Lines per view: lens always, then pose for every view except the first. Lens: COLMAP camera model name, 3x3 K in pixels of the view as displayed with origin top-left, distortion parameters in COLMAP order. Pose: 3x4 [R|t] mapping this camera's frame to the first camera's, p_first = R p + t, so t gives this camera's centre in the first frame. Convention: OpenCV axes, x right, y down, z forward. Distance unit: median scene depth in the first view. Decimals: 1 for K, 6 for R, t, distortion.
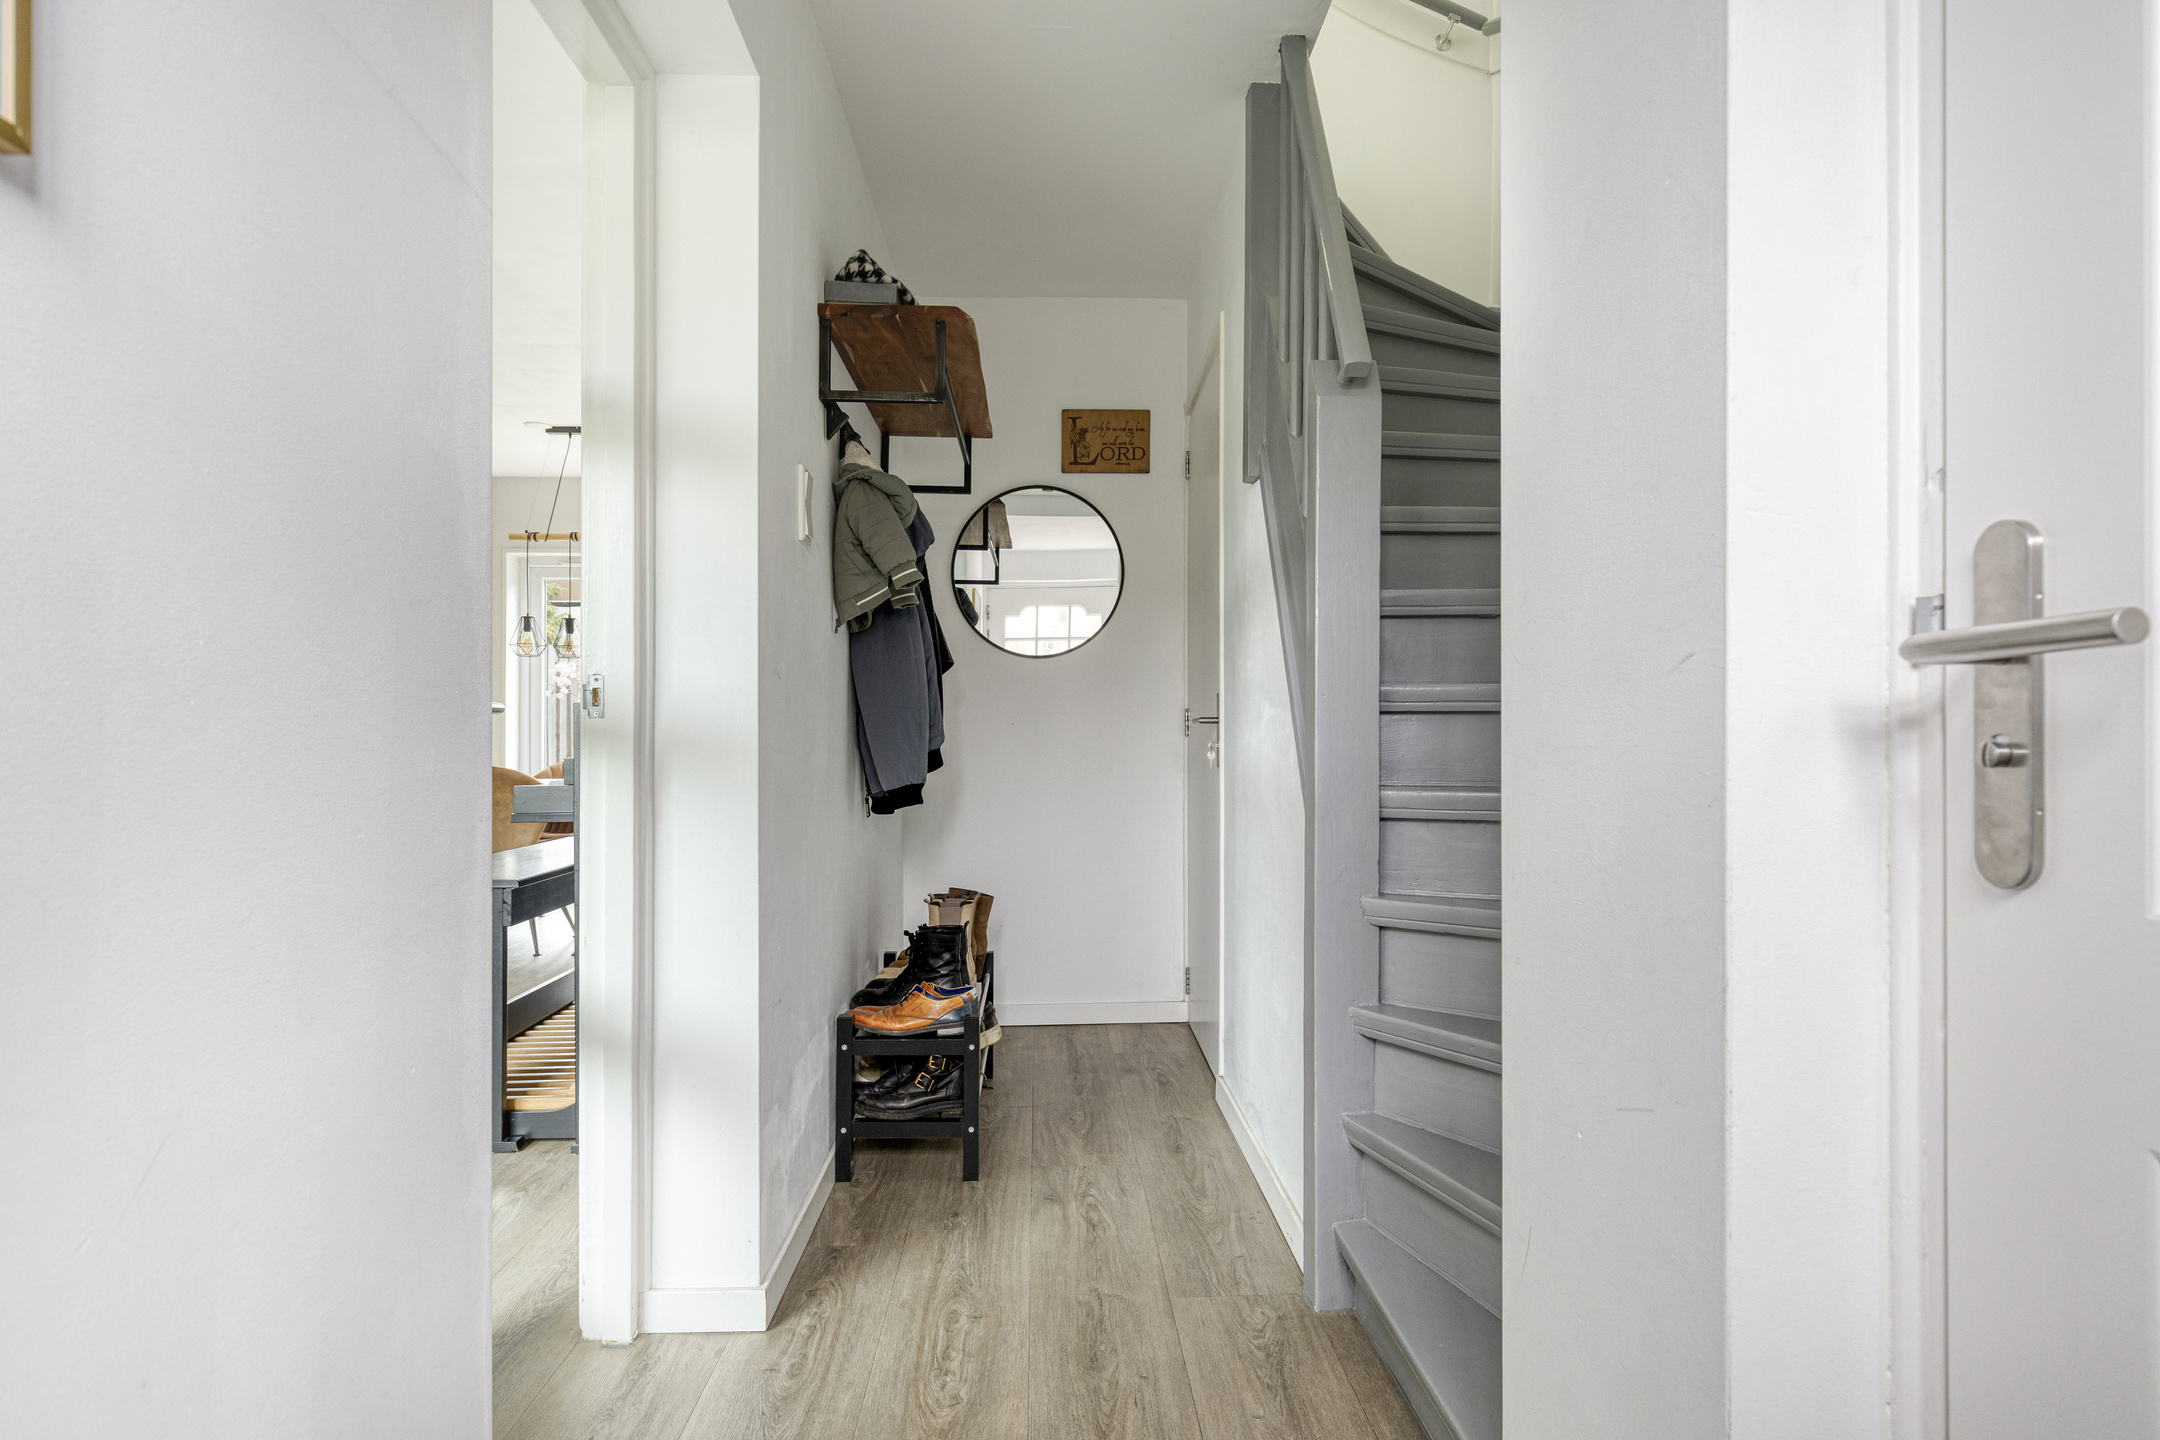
lens RADIAL K [[1129.8, 0, 1067.3], [0, 1129.8, 723.3], [0, 0, 1]] dist [0.007385, -0.004374]
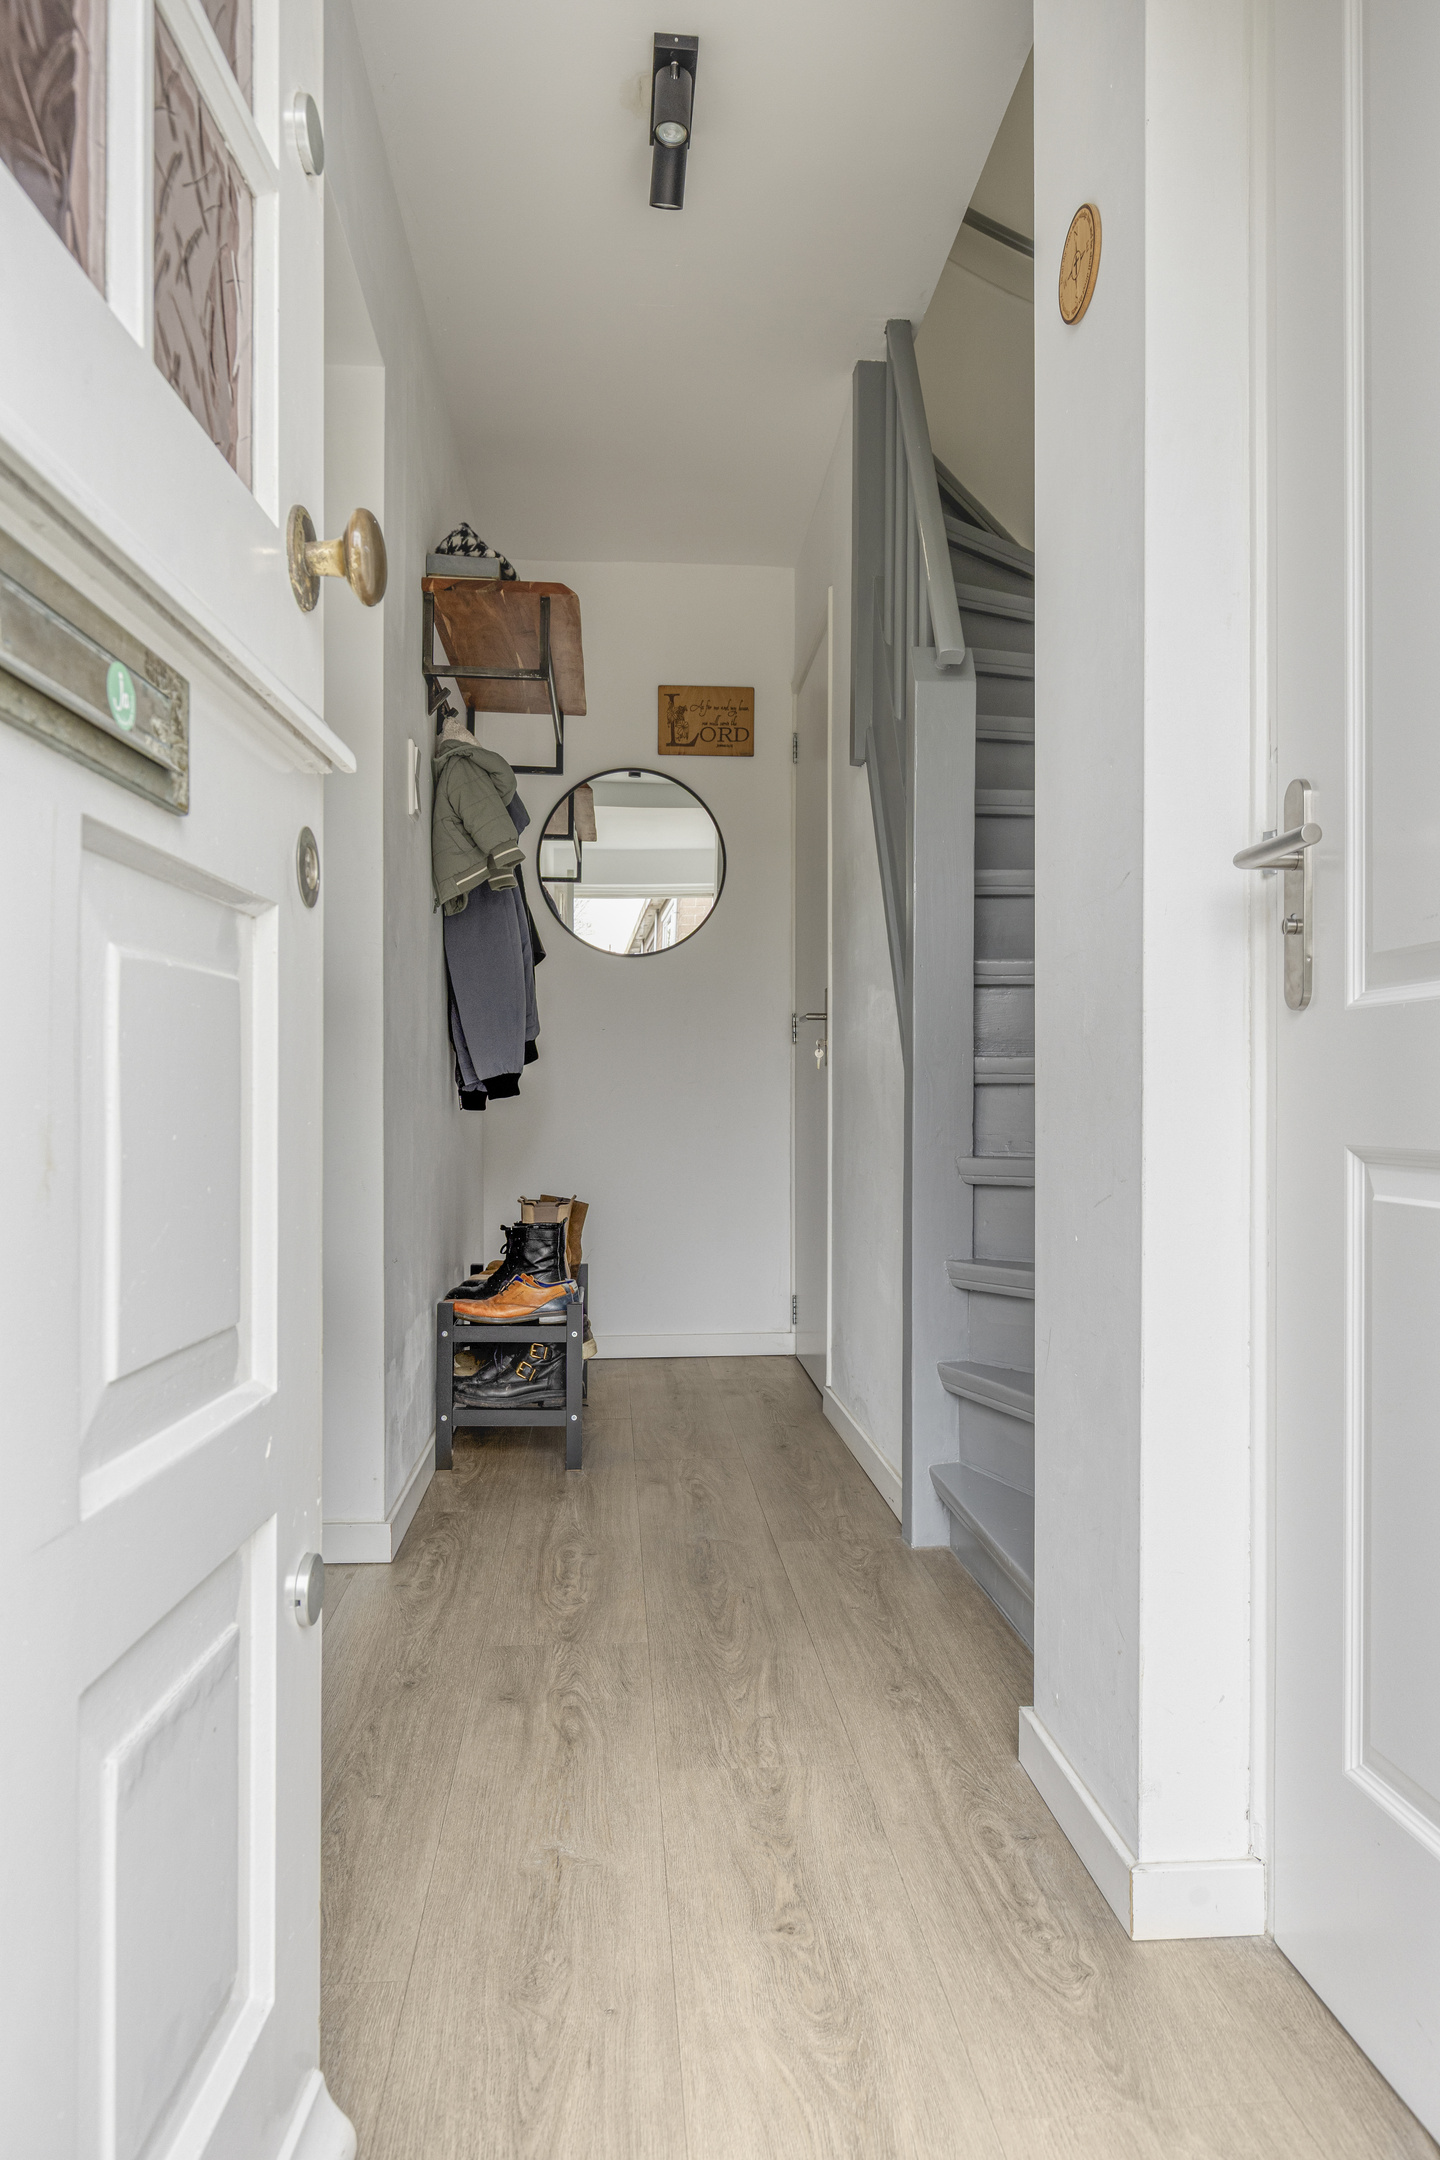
lens RADIAL K [[1470.7, 0, 727.8], [0, 1470.7, 1081.4], [0, 0, 1]] dist [0.023768, 0.000976]
pose [[0.998347, 0.000852, 0.057473, -0.025254], [-0.000612, 0.999991, -0.004191, 0.071769], [-0.057476, 0.004149, 0.998338, -0.289486]]
